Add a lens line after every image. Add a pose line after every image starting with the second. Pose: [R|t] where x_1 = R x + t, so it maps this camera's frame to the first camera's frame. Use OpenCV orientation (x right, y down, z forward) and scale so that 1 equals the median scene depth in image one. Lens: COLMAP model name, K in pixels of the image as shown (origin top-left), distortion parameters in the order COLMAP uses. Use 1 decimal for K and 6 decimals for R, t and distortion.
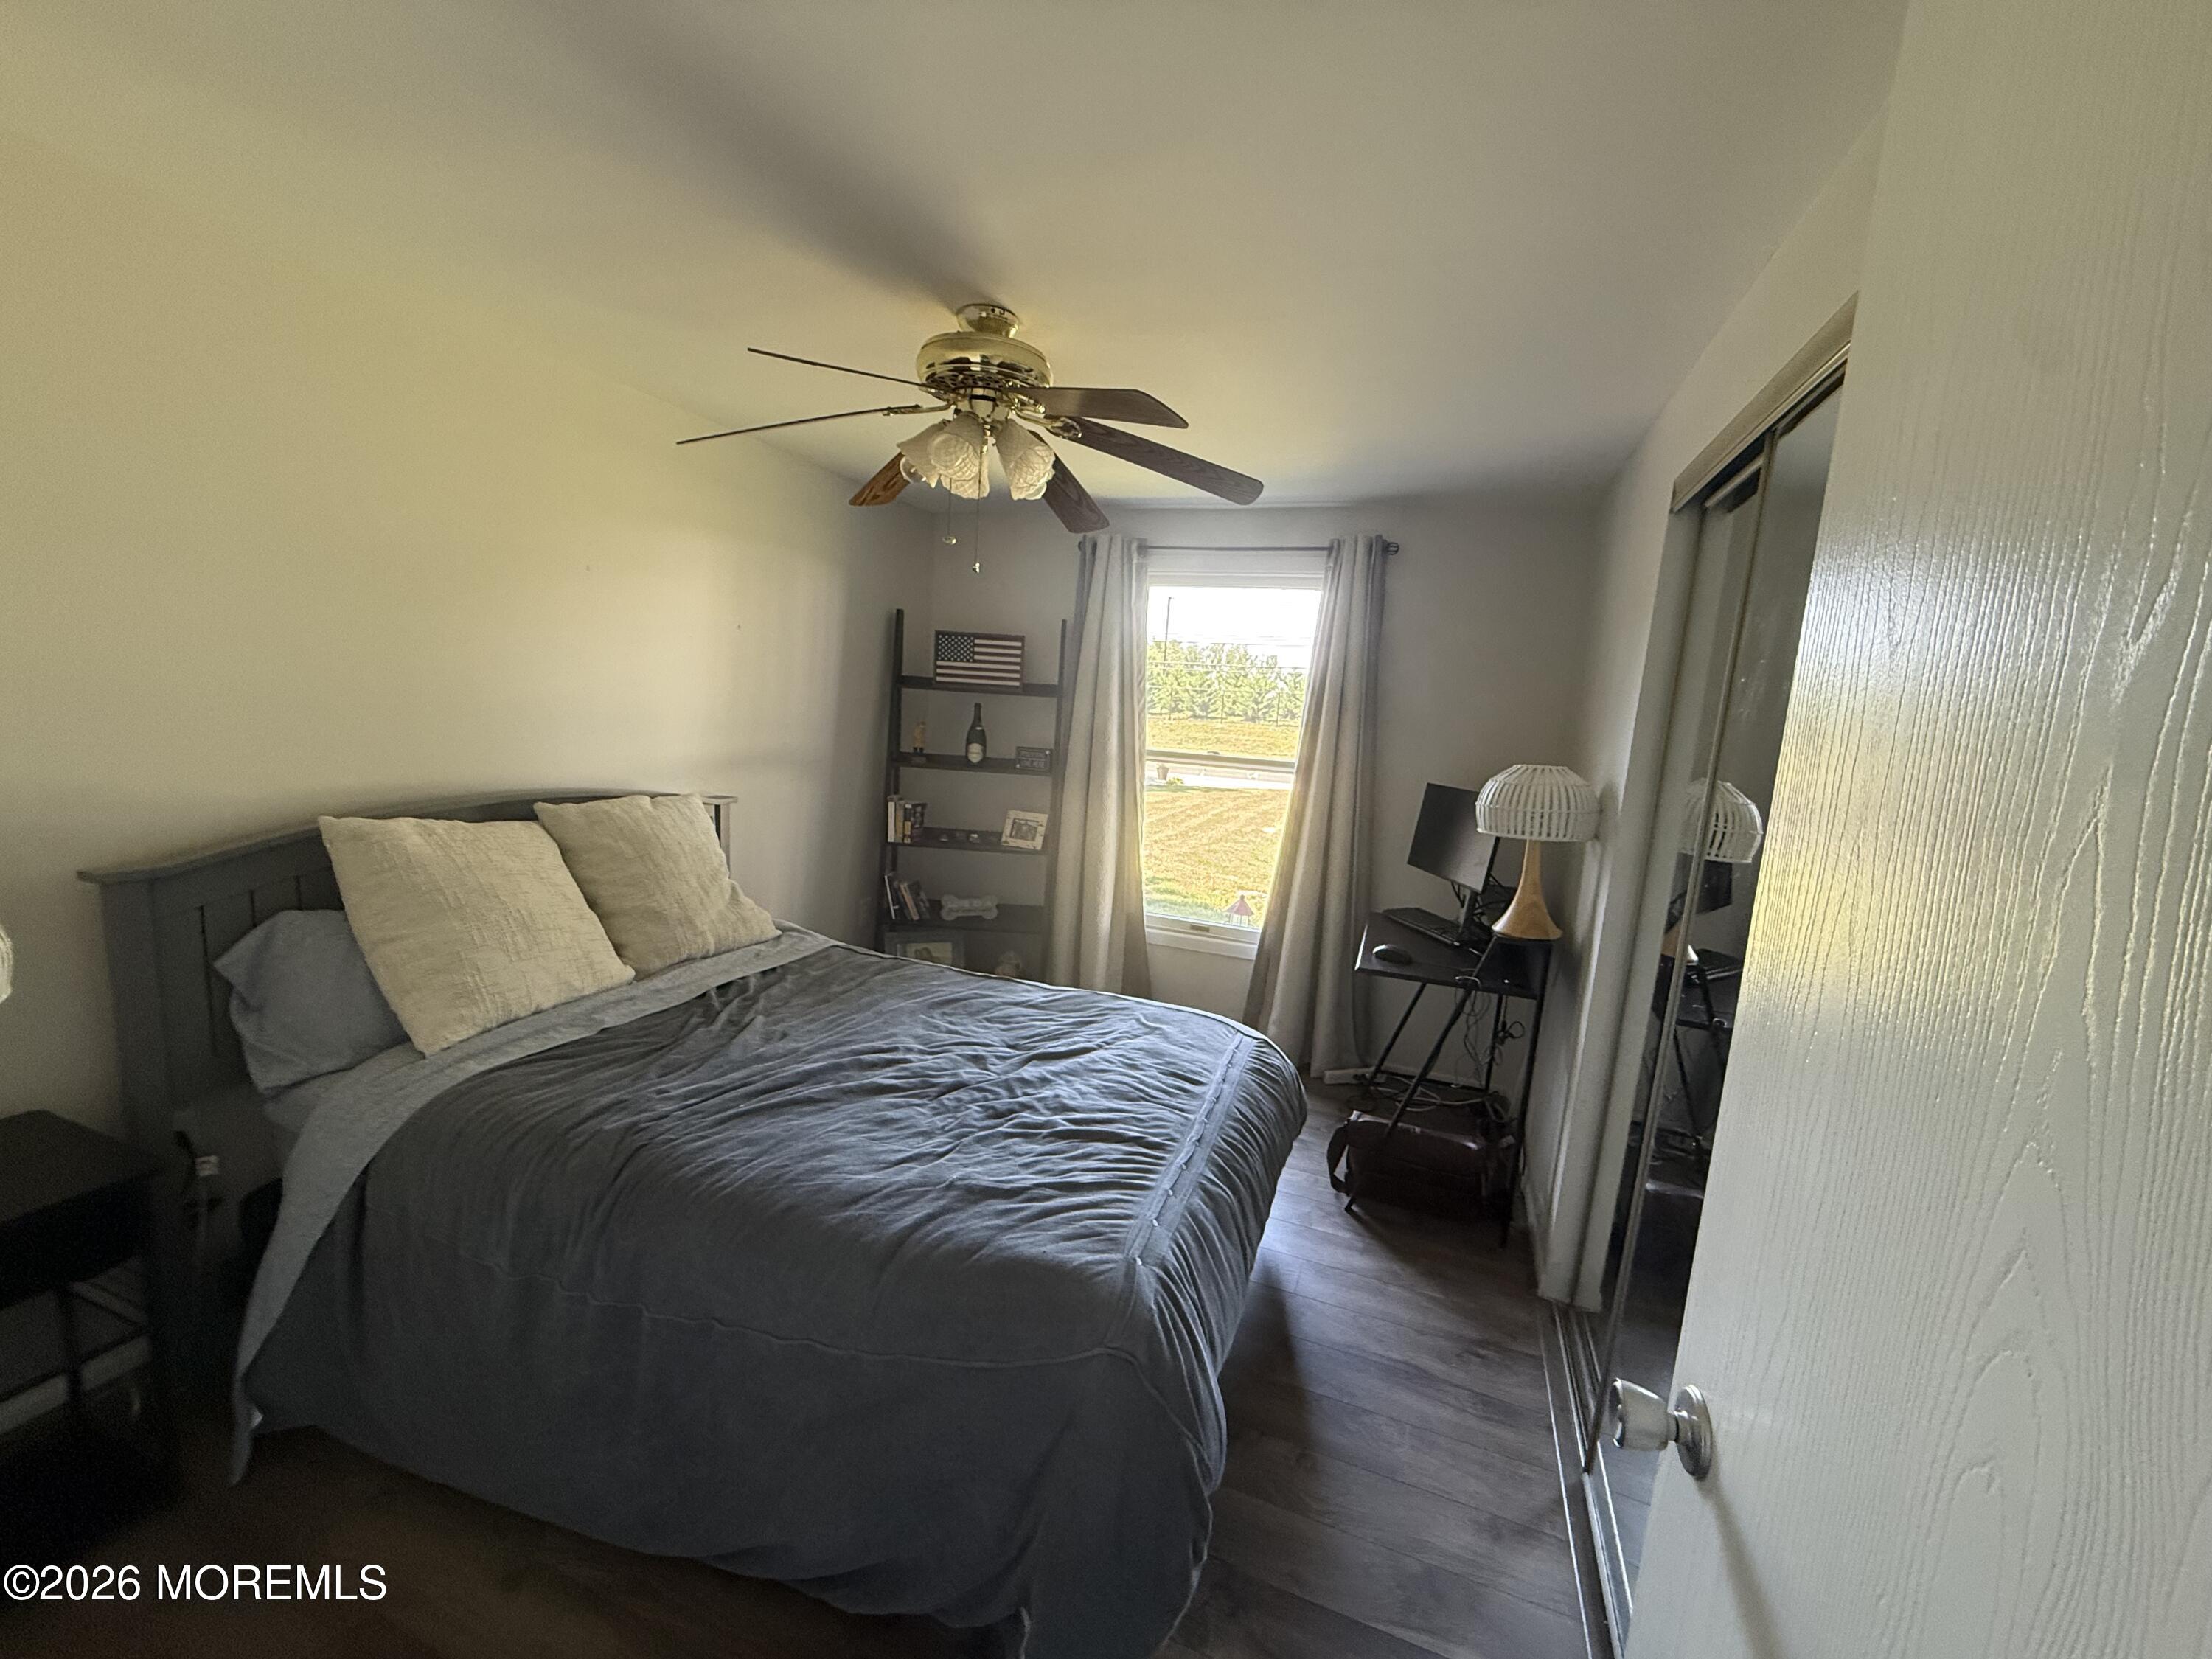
lens RADIAL K [[880.1, 0, 1099.6], [0, 880.1, 832.1], [0, 0, 1]] dist [-0.000457, 0.000362]
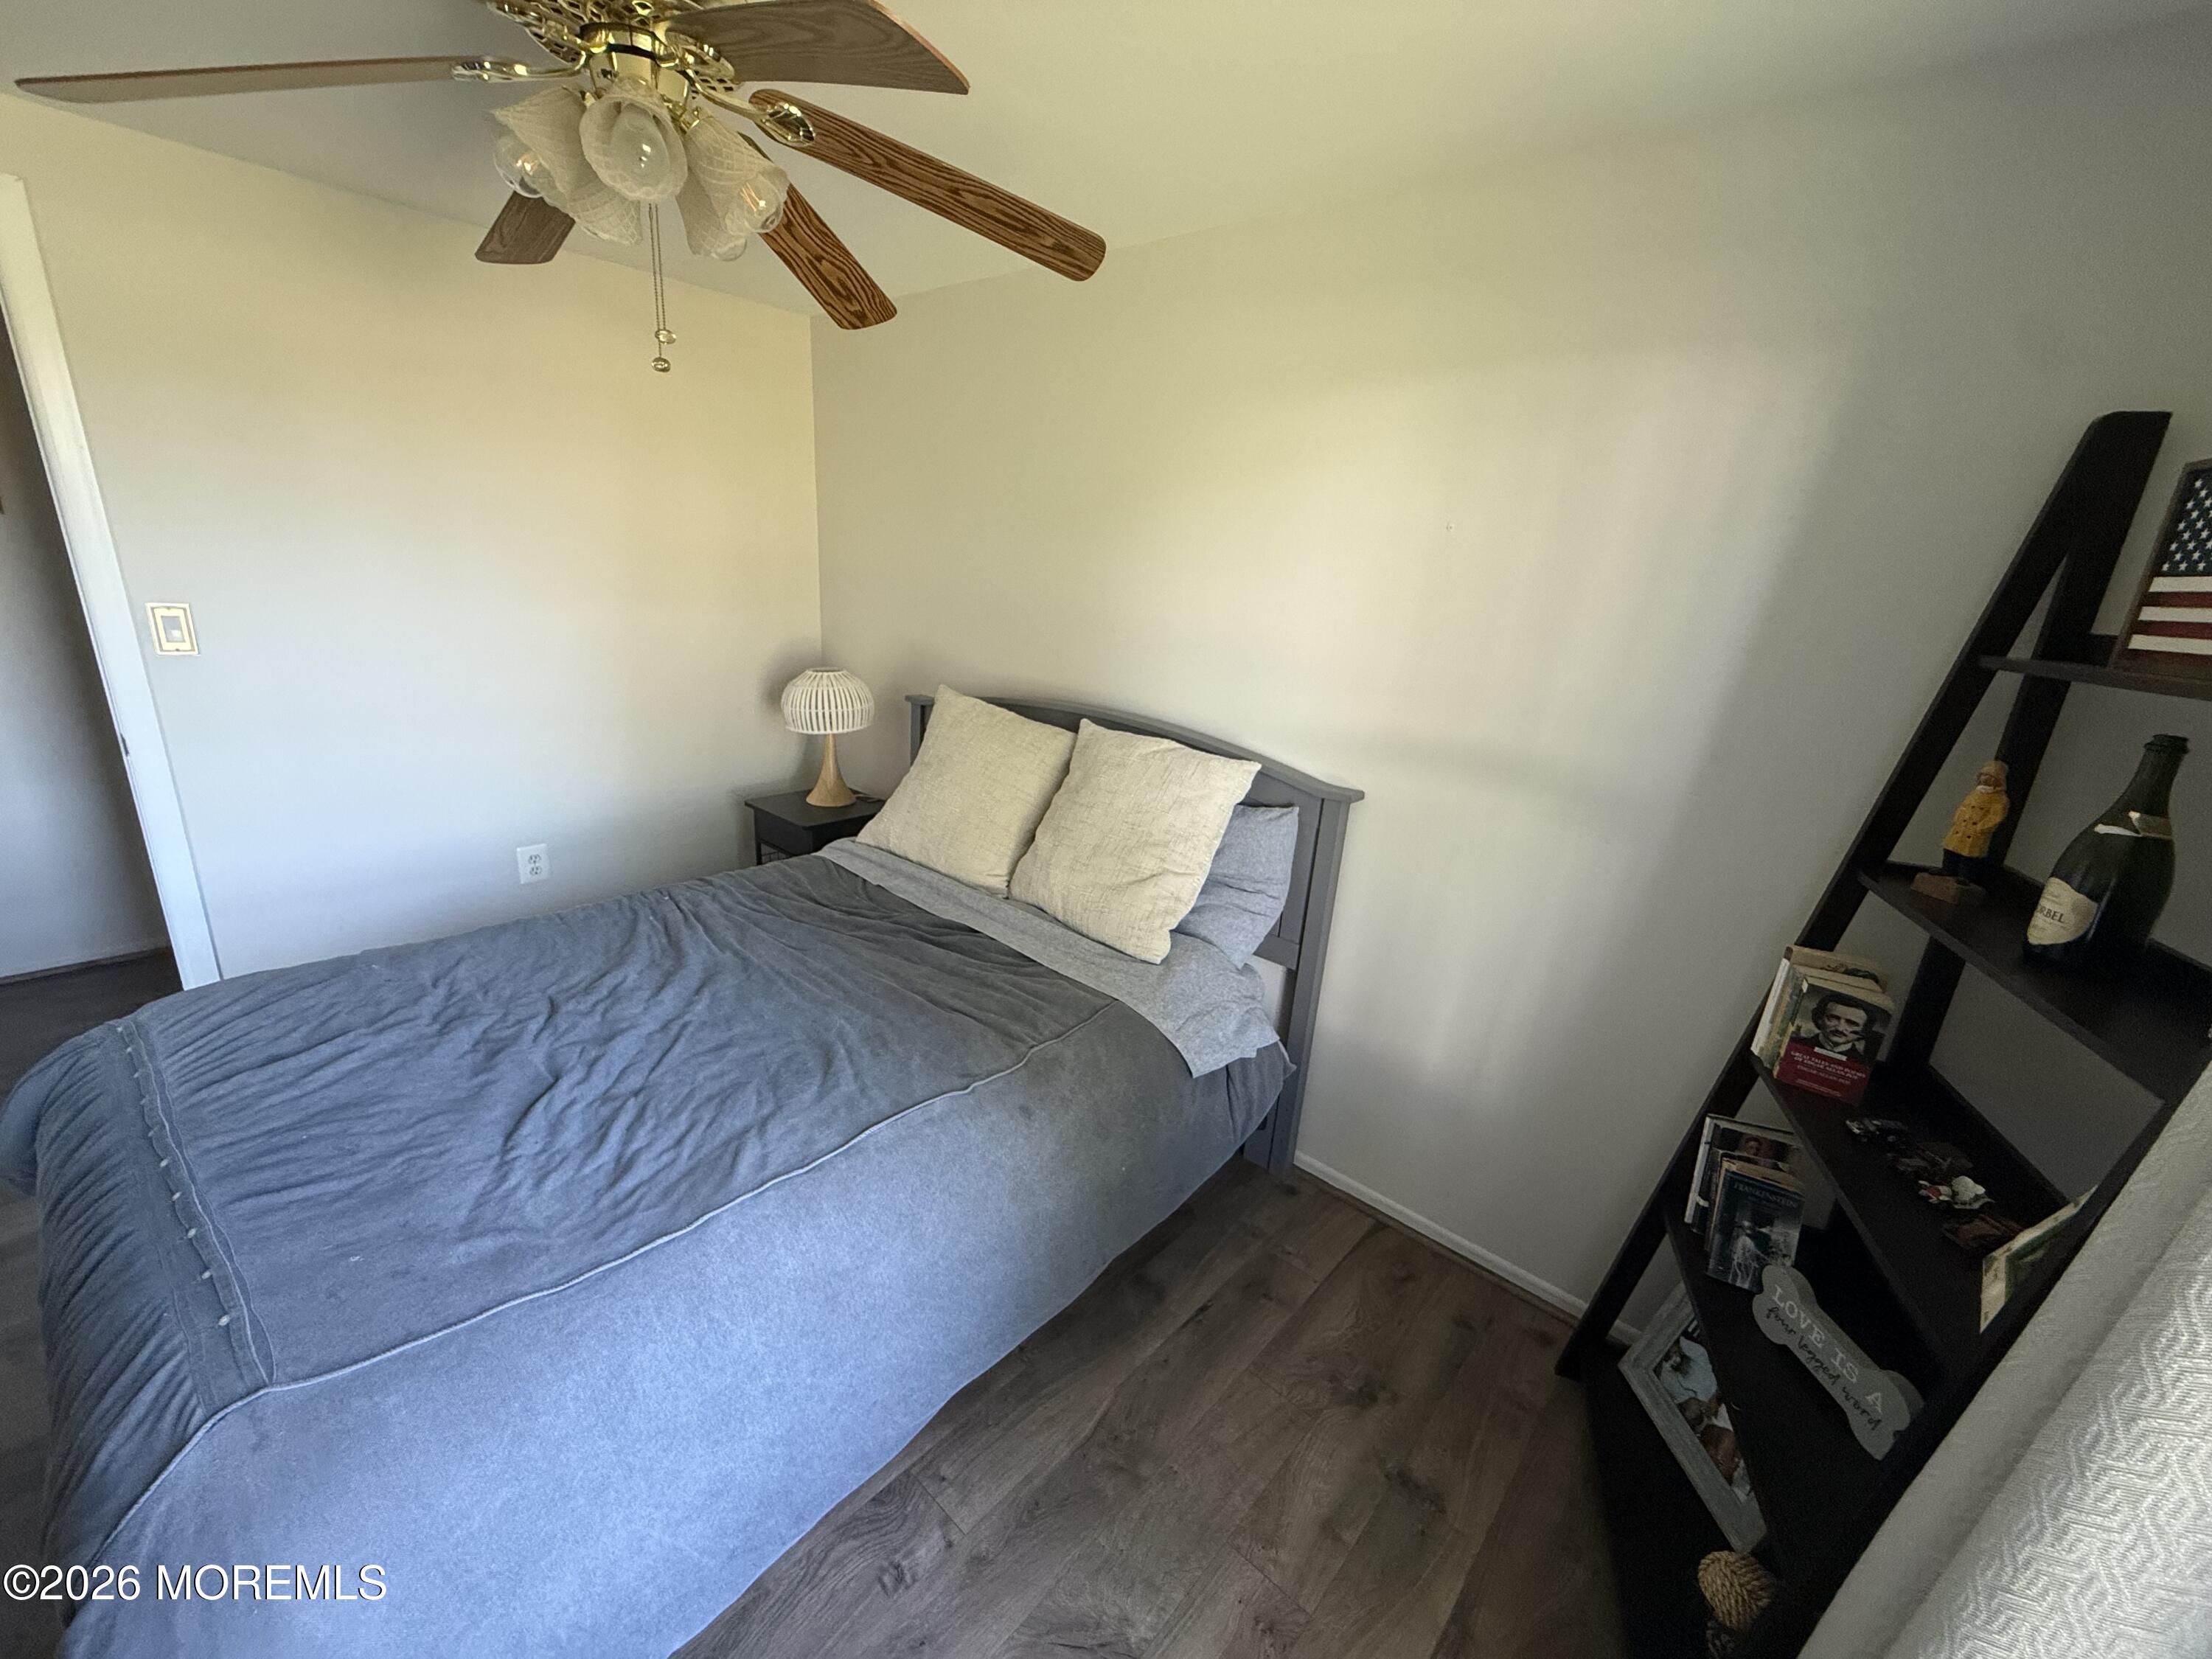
lens RADIAL K [[880.1, 0, 1099.6], [0, 880.1, 832.1], [0, 0, 1]] dist [-0.000457, 0.000362]
pose [[-0.355329, 0.189696, -0.915290, 0.342892], [-0.228620, 0.931815, 0.281874, -0.209038], [0.906352, 0.309412, -0.287733, 1.375659]]
